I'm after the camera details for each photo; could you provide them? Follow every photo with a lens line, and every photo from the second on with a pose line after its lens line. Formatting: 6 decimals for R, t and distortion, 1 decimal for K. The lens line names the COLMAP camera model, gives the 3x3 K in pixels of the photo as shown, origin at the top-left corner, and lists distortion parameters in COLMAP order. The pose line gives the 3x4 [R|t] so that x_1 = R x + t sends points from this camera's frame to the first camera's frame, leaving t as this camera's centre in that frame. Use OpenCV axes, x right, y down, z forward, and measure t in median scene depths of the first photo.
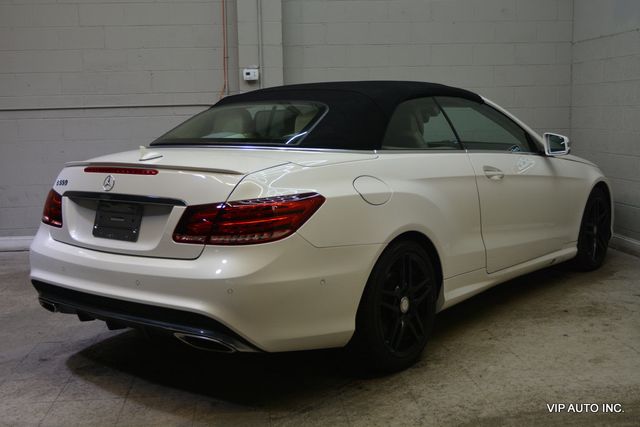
lens RADIAL K [[802.7, 0, 319.2], [0, 802.7, 215.5], [0, 0, 1]] dist [-0.004571, 0.000000]
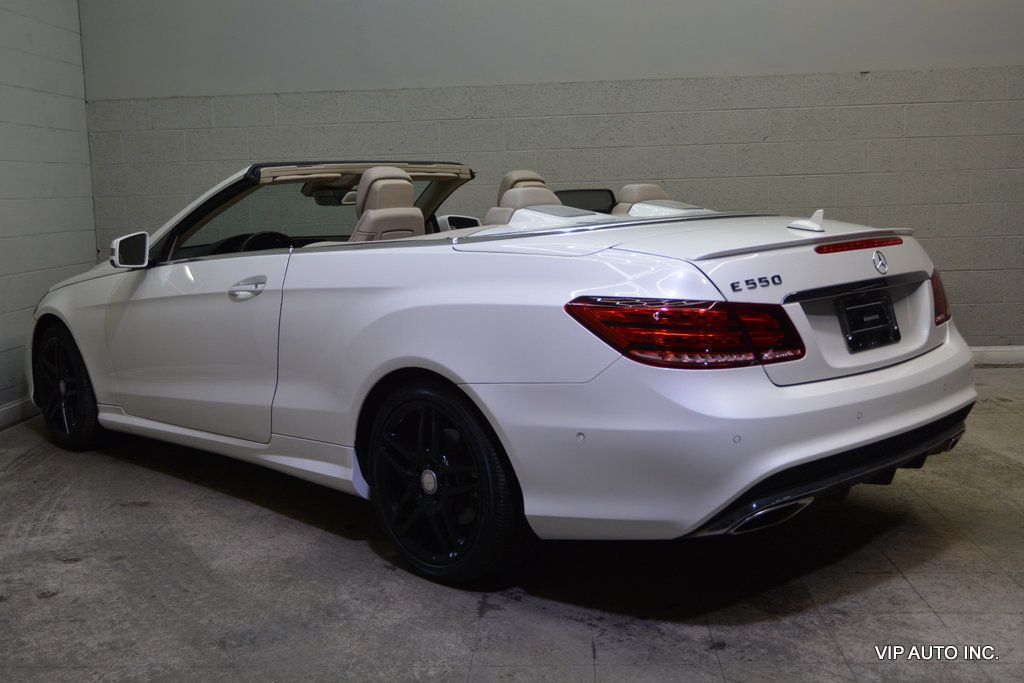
lens RADIAL K [[1118.1, 0, 502.4], [0, 1118.1, 372.7], [0, 0, 1]] dist [-0.004614, 0.000000]
pose [[0.123092, -0.142781, 0.982070, -1.125616], [0.156849, 0.979957, 0.122815, -0.104694], [-0.979922, 0.138919, 0.143020, 1.094396]]
